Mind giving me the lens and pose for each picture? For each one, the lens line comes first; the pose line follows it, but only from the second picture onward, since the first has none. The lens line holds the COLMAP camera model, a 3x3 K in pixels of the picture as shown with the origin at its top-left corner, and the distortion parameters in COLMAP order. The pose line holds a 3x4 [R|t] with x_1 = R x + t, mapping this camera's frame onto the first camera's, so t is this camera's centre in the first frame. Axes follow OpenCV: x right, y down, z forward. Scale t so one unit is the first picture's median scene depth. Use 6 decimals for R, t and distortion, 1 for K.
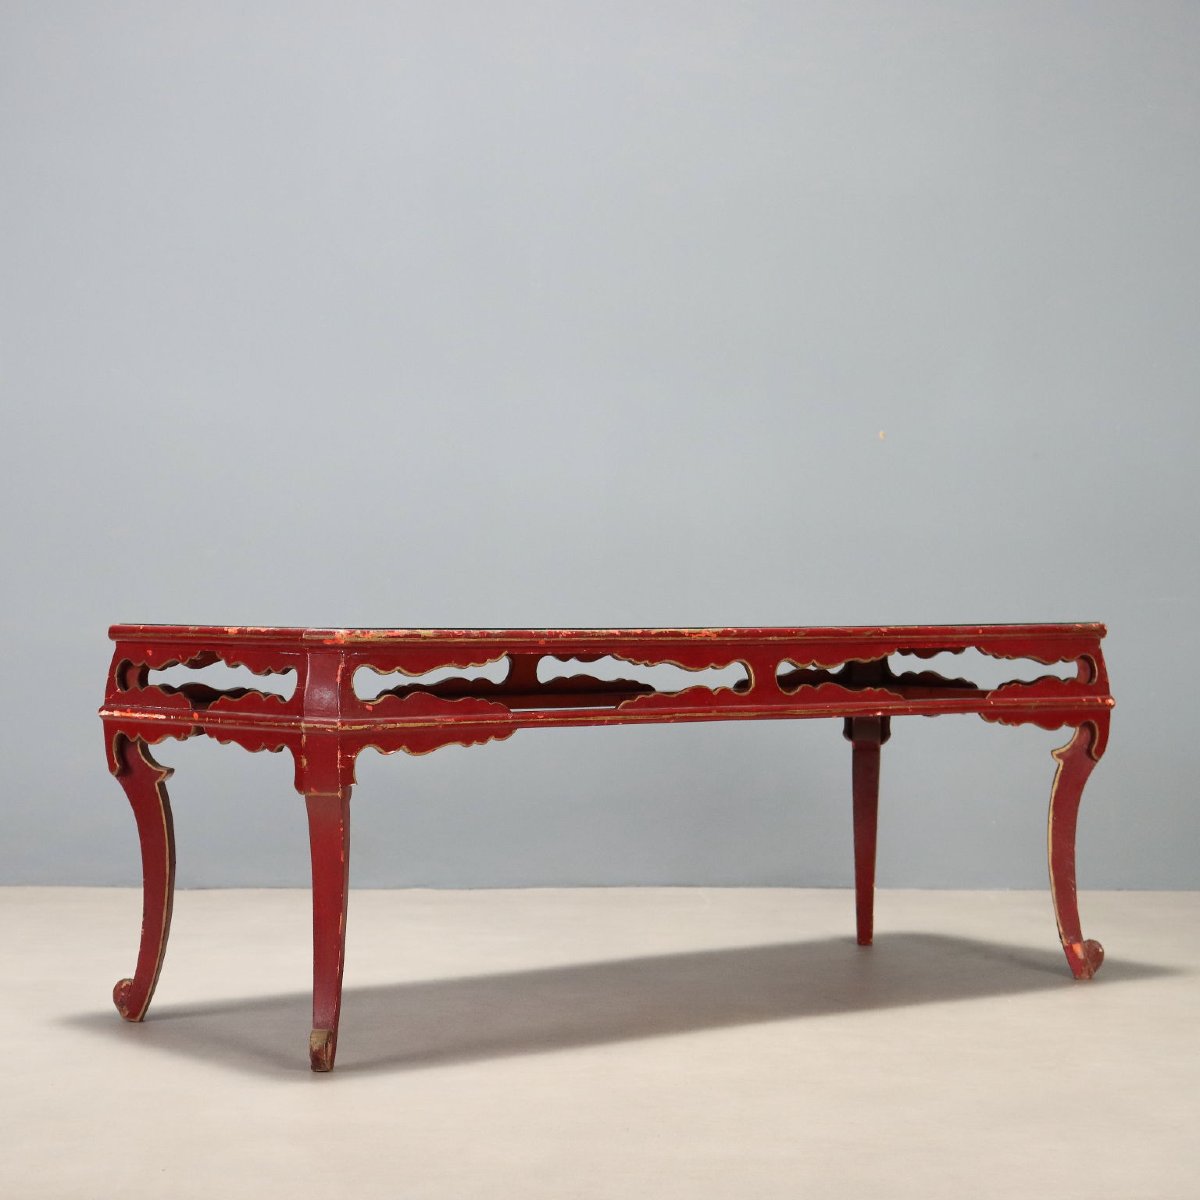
lens RADIAL K [[2653.7, 0, 575.2], [0, 2653.7, 569.4], [0, 0, 1]] dist [0.302444, 0.000000]
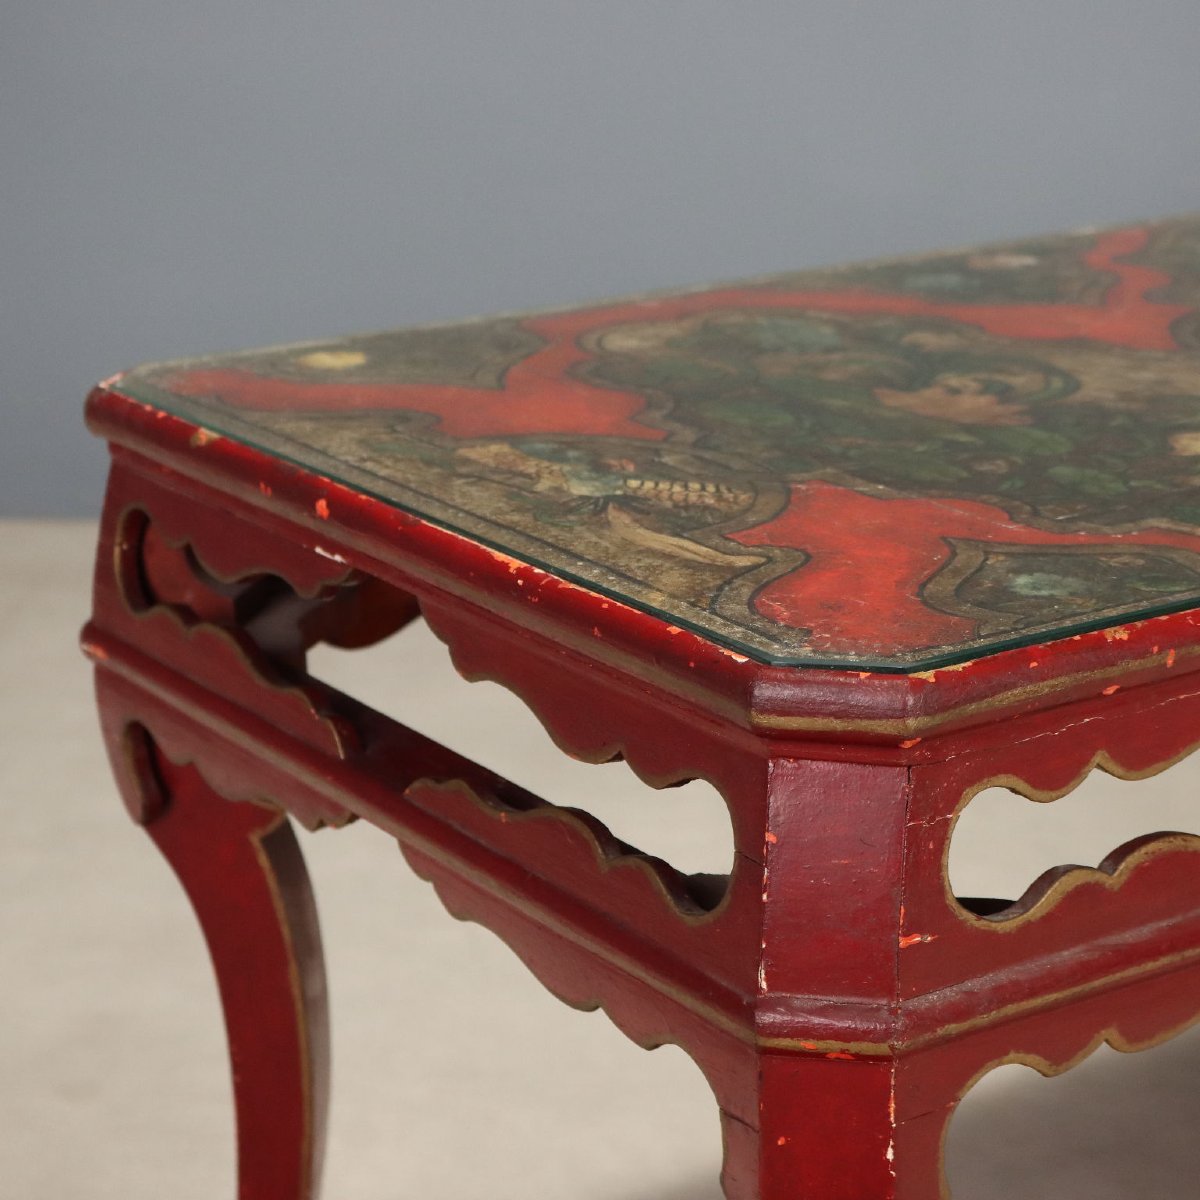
lens RADIAL K [[3107.7, 0, 599.3], [0, 3107.7, 599.8], [0, 0, 1]] dist [0.024313, 0.000000]
pose [[0.998523, 0.000071, -0.054333, -0.090533], [0.016639, 0.951554, 0.307032, -0.071067], [0.051723, -0.307483, 0.950147, 0.632824]]
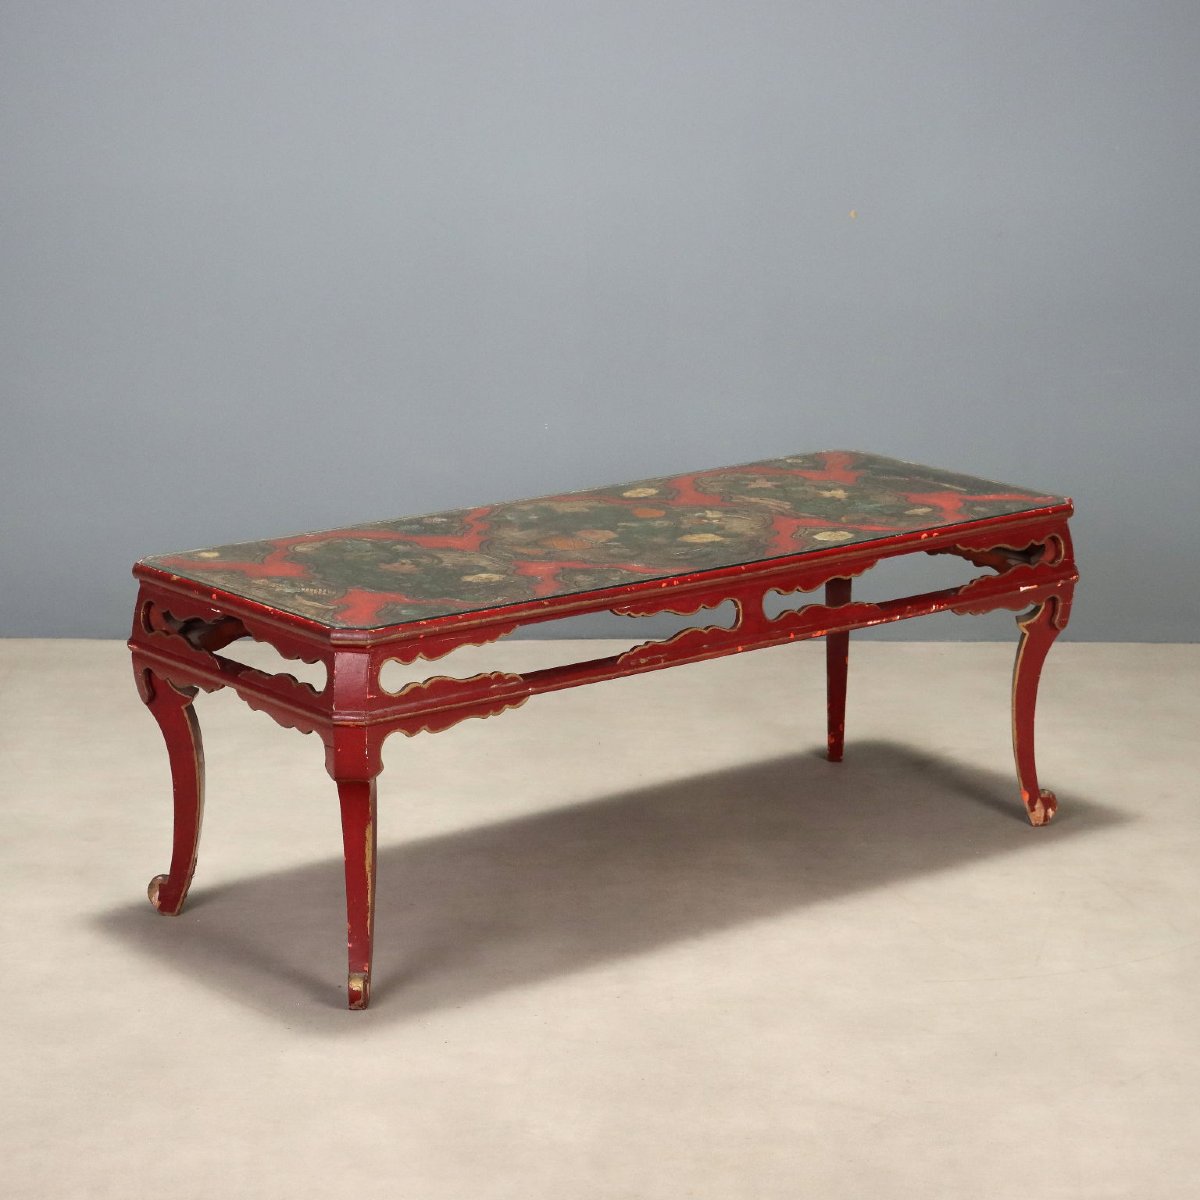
lens RADIAL K [[3107.7, 0, 601.8], [0, 3107.7, 603.3], [0, 0, 1]] dist [0.024313, 0.000000]
pose [[0.999148, -0.007187, 0.040643, -0.039613], [-0.003150, 0.968569, 0.248724, -0.269366], [-0.041154, -0.248640, 0.967721, -0.195034]]
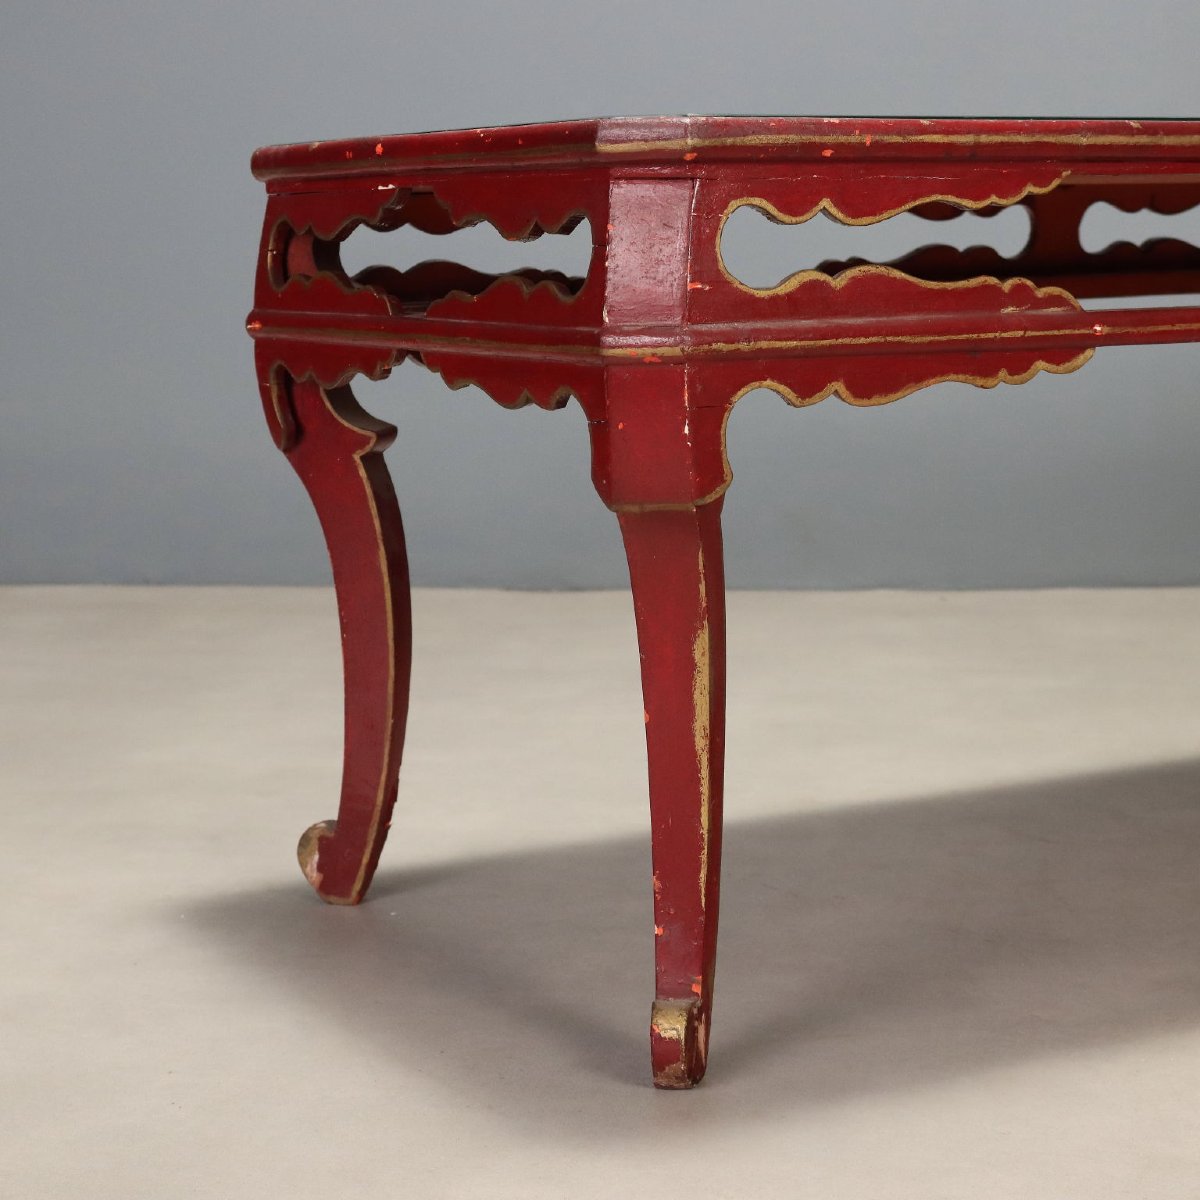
lens RADIAL K [[2716.6, 0, 604.2], [0, 2716.6, 595.8], [0, 0, 1]] dist [-0.036639, 0.000000]
pose [[0.989033, -0.005793, -0.147580, -0.033204], [0.029046, 0.987346, 0.155899, 0.025807], [0.144809, -0.158476, 0.976686, 0.495639]]
